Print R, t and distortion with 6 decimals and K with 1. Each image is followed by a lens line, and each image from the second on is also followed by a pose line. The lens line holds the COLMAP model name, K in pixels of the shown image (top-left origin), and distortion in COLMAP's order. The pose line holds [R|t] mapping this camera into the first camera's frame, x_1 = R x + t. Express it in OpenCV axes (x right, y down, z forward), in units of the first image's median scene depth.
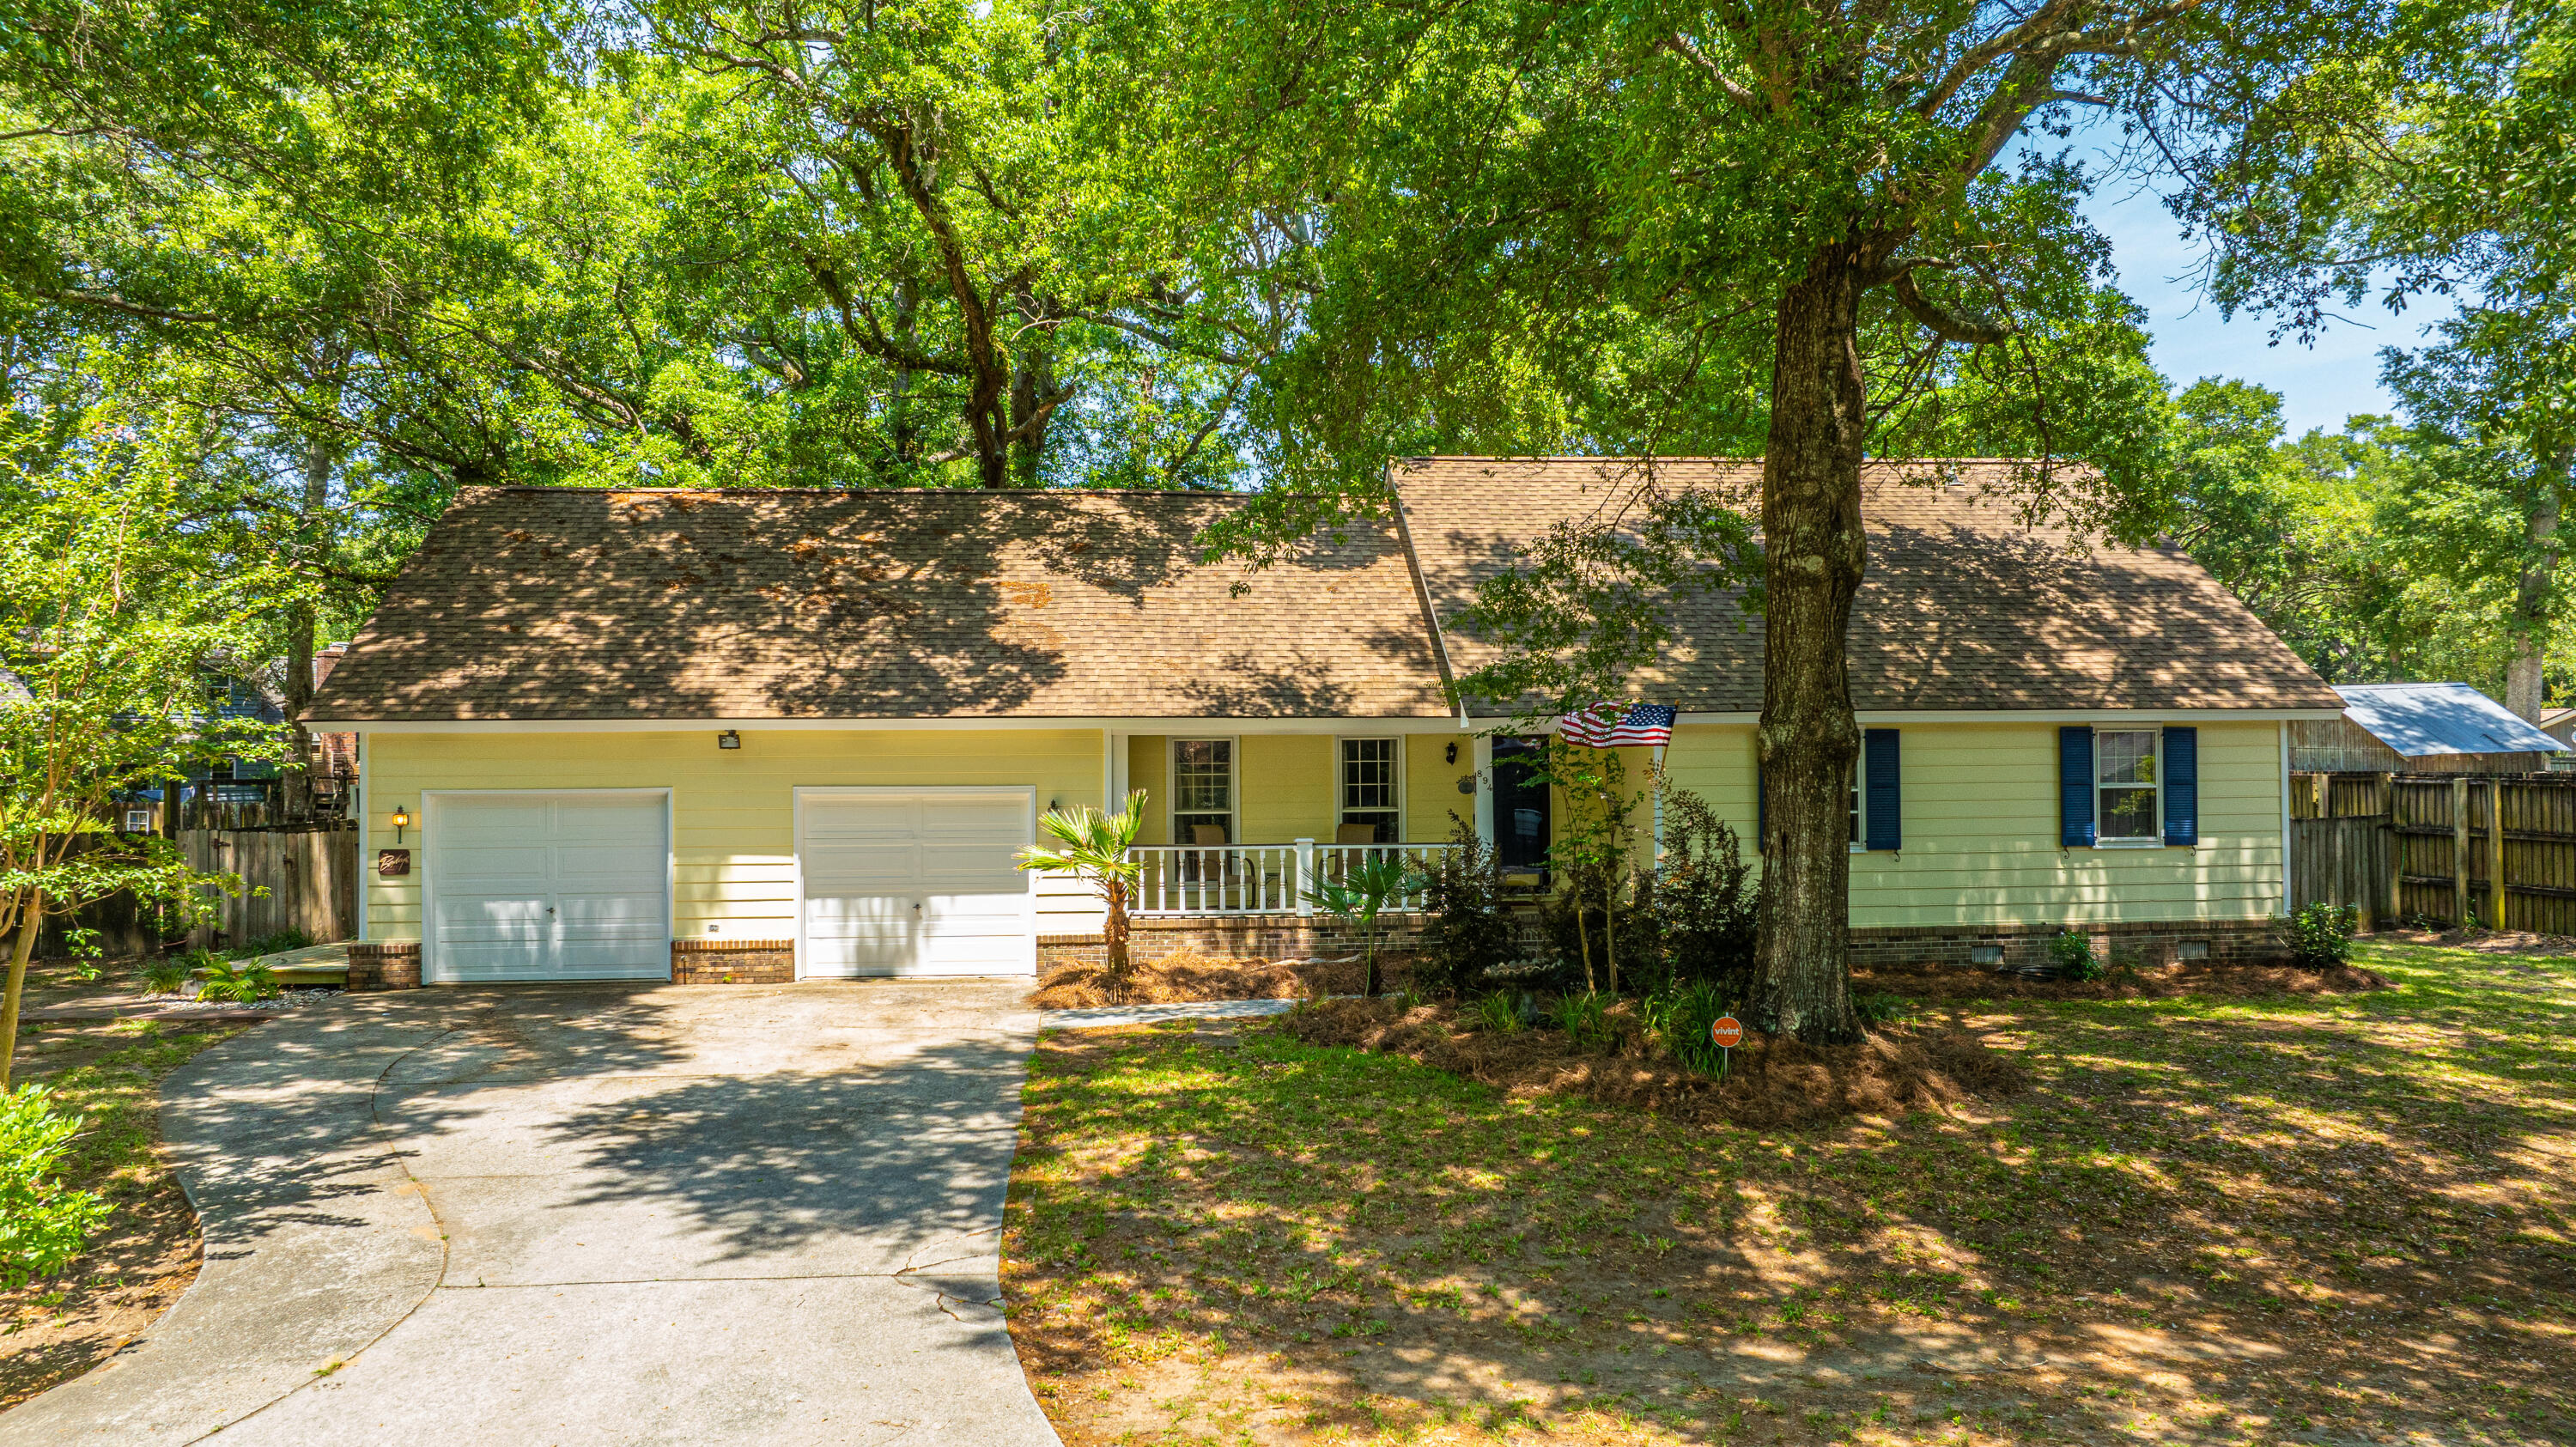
lens RADIAL K [[1853.9, 0, 1288.0], [0, 1853.9, 723.5], [0, 0, 1]] dist [-0.038279, 0.041043]
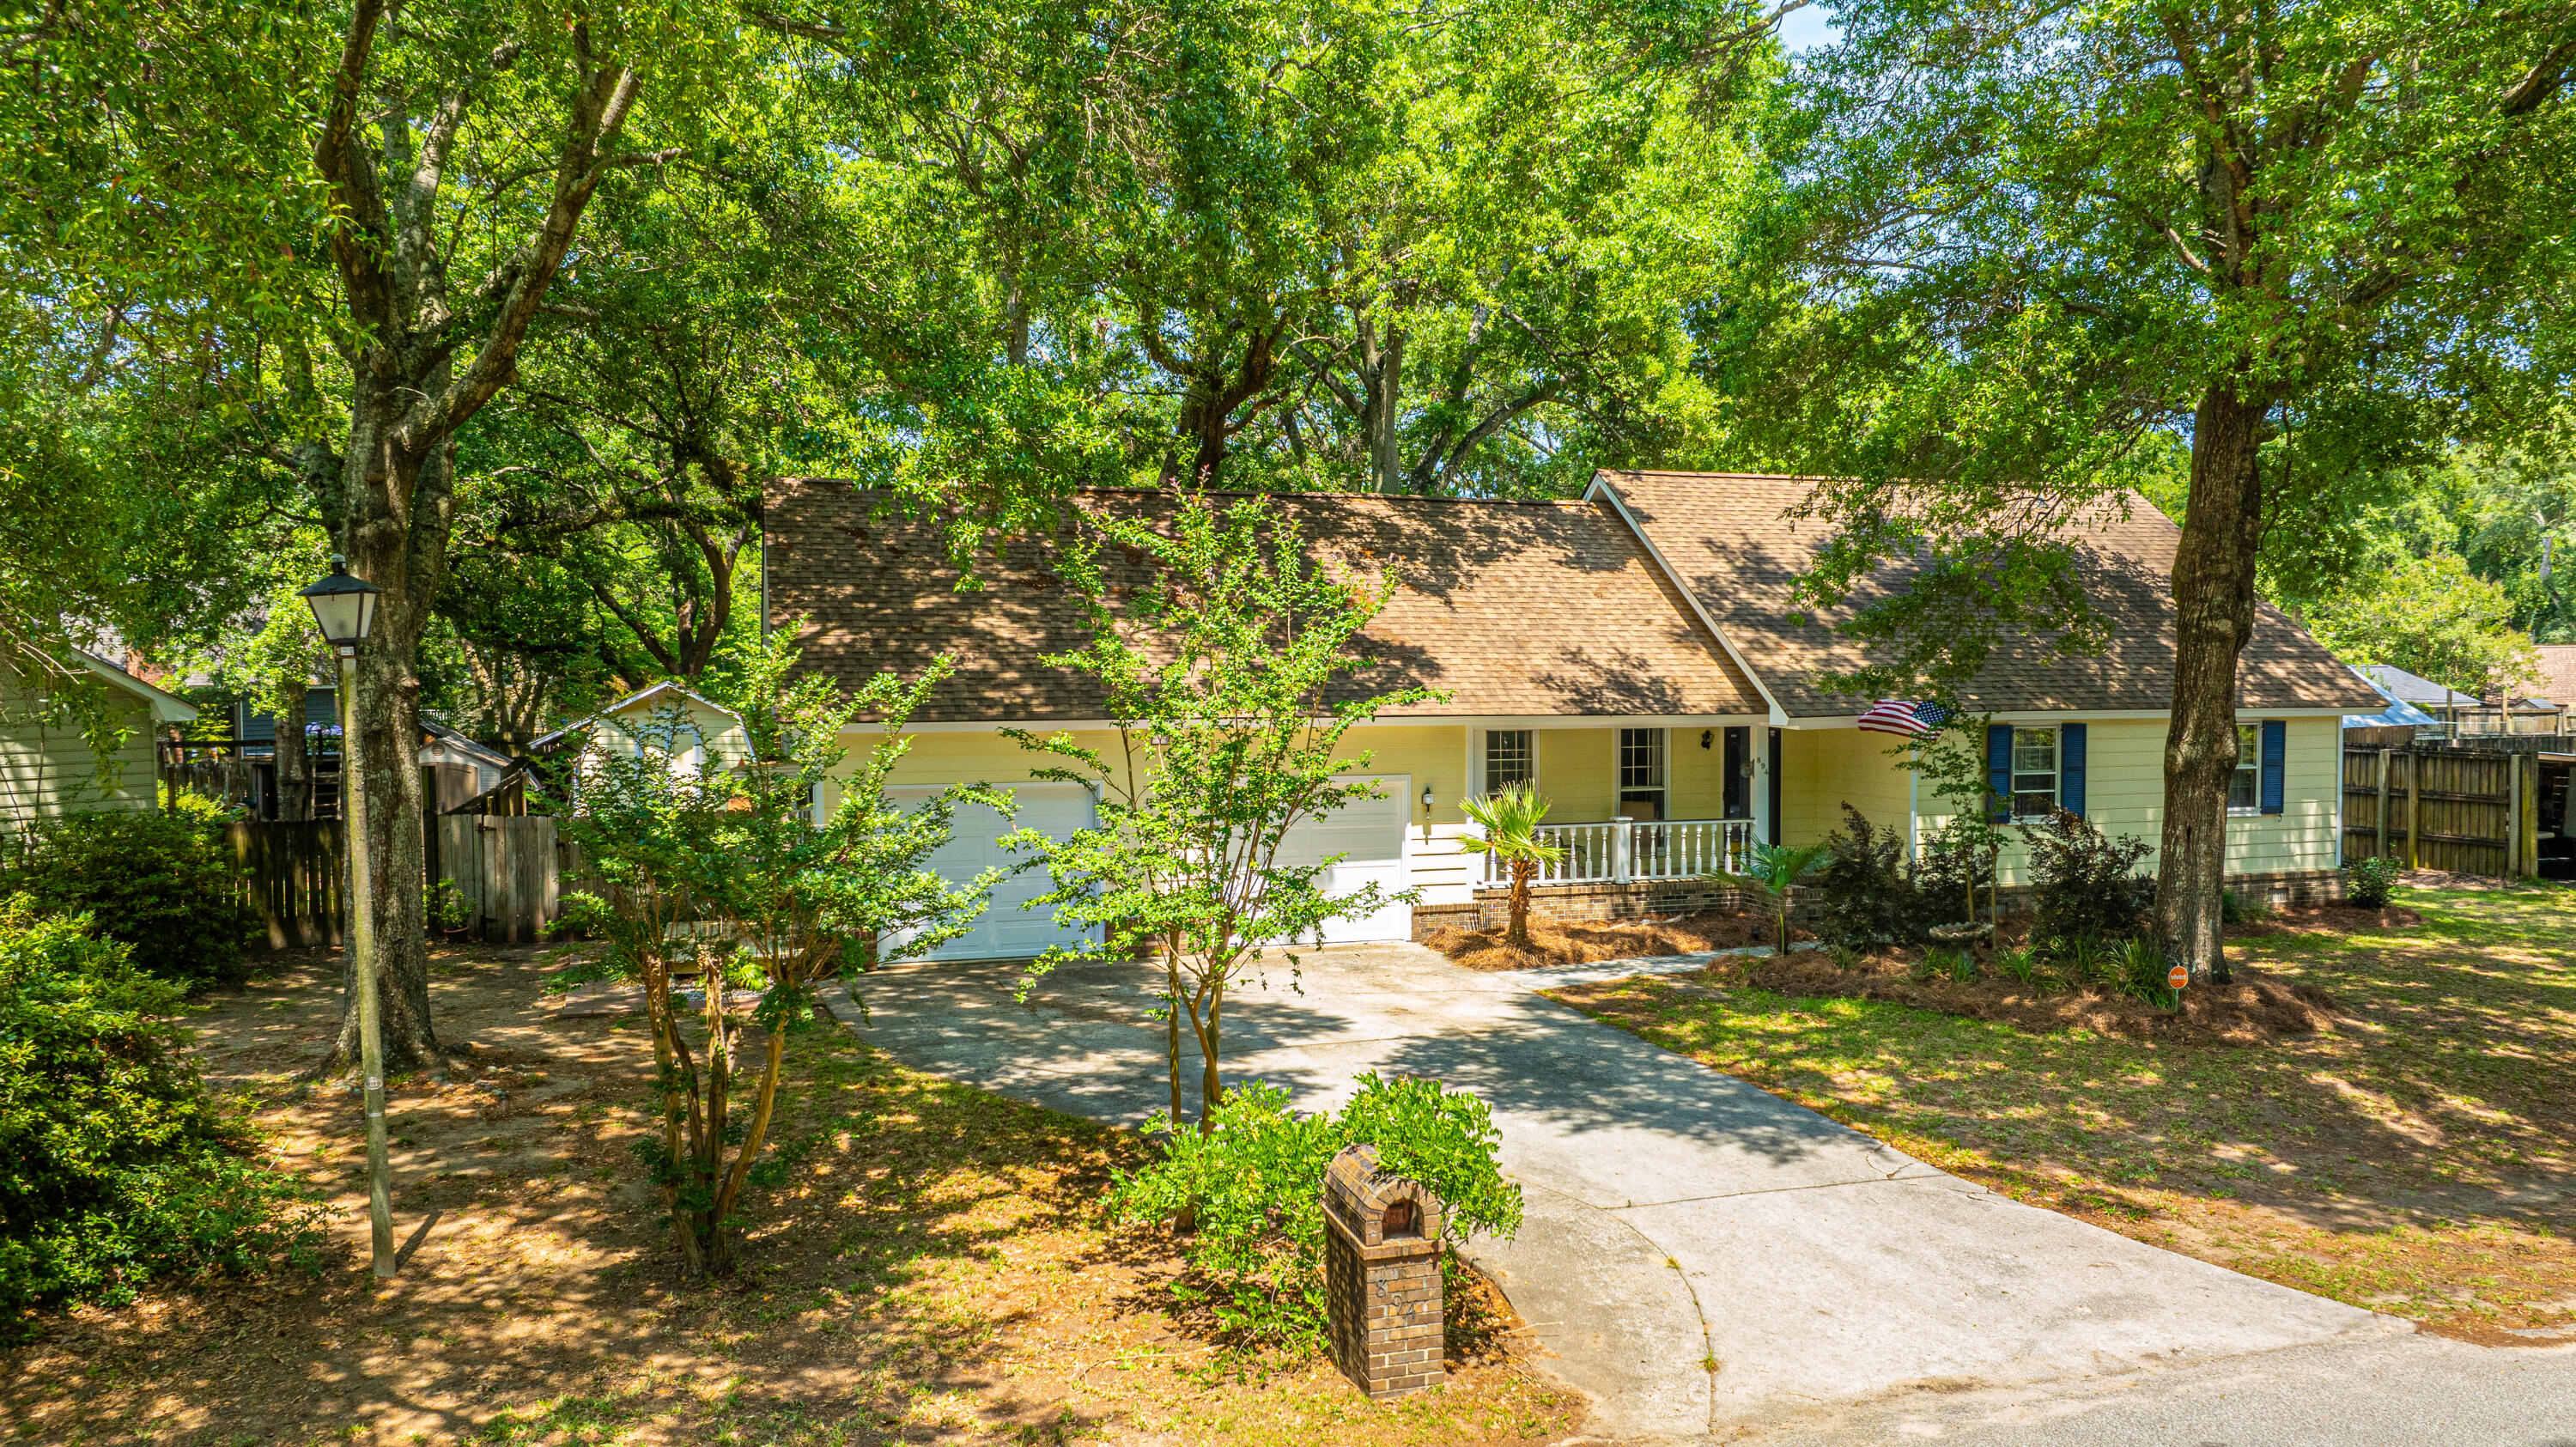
lens RADIAL K [[1958.0, 0, 1288.0], [0, 1958.0, 723.5], [0, 0, 1]] dist [-0.141329, 0.145535]
pose [[0.978534, 0.000207, 0.206087, -0.450629], [-0.009340, 0.999017, 0.043342, -0.046127], [-0.205876, -0.044336, 0.977573, -0.136344]]
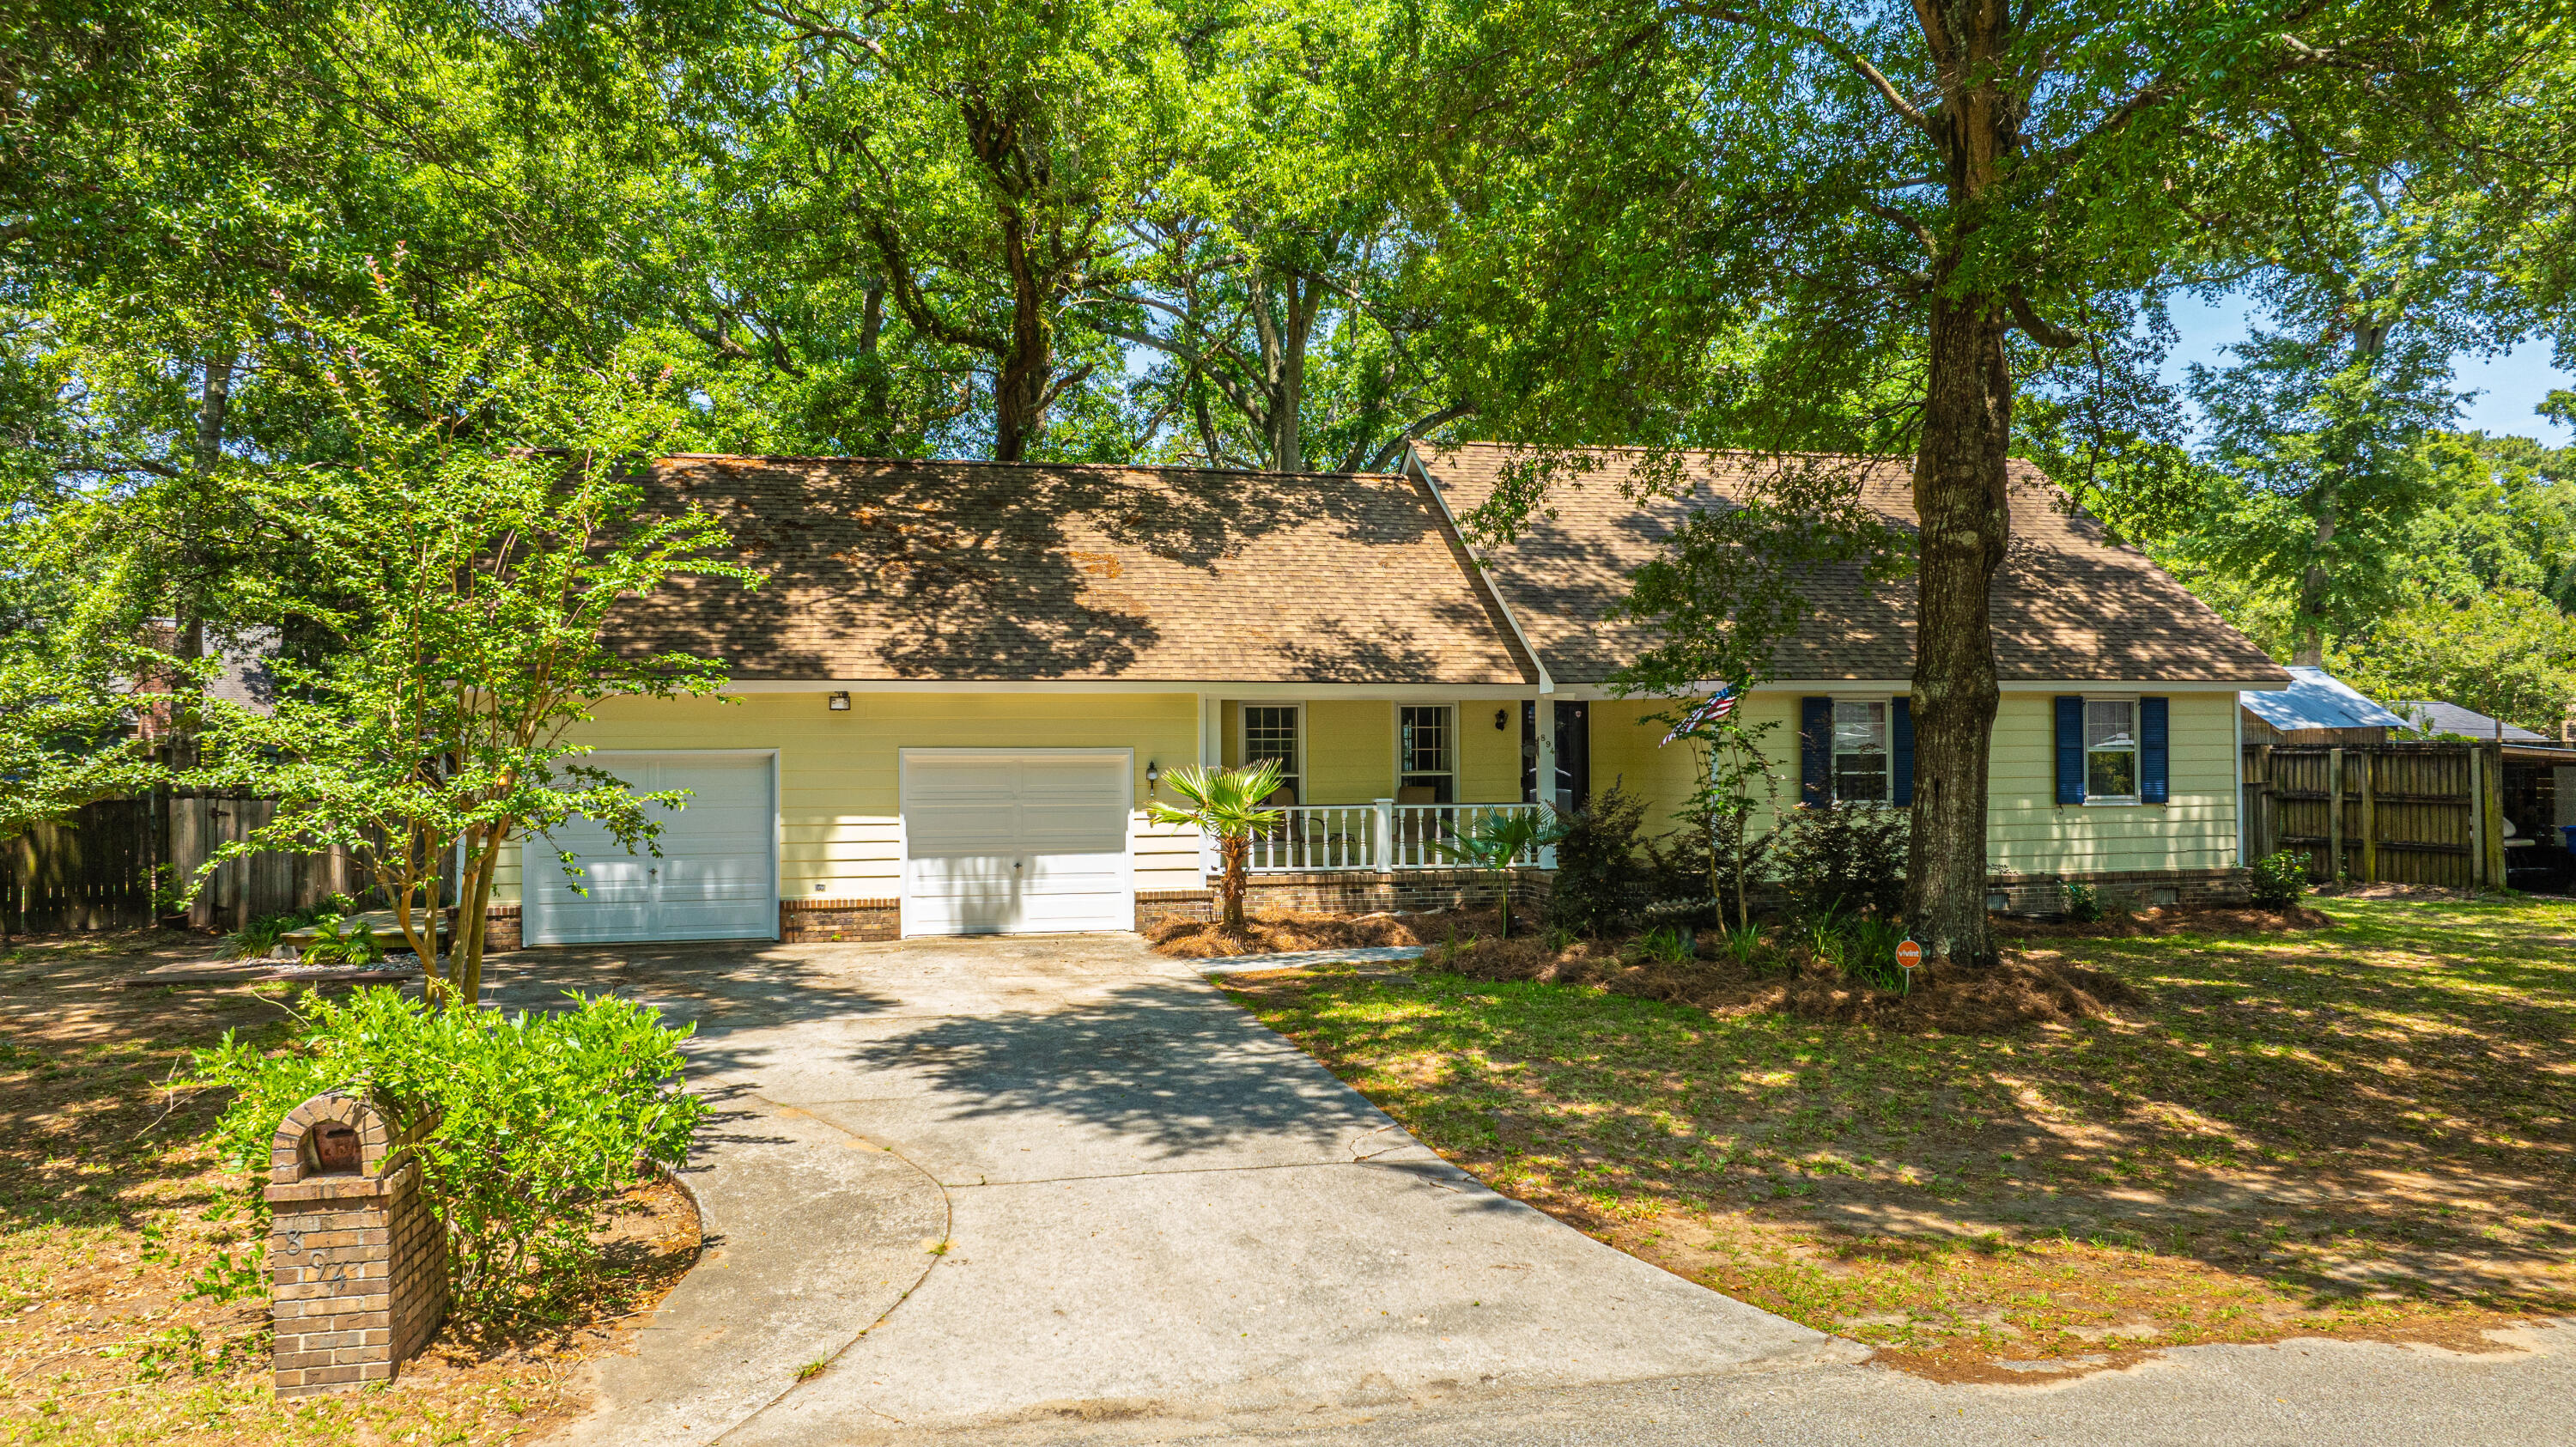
lens RADIAL K [[1858.2, 0, 1288.0], [0, 1858.2, 723.5], [0, 0, 1]] dist [-0.028801, 0.001199]
pose [[0.990738, 0.003240, 0.135745, -0.191661], [-0.003683, 0.999989, 0.003016, 0.016519], [-0.135734, -0.003488, 0.990739, -0.040400]]
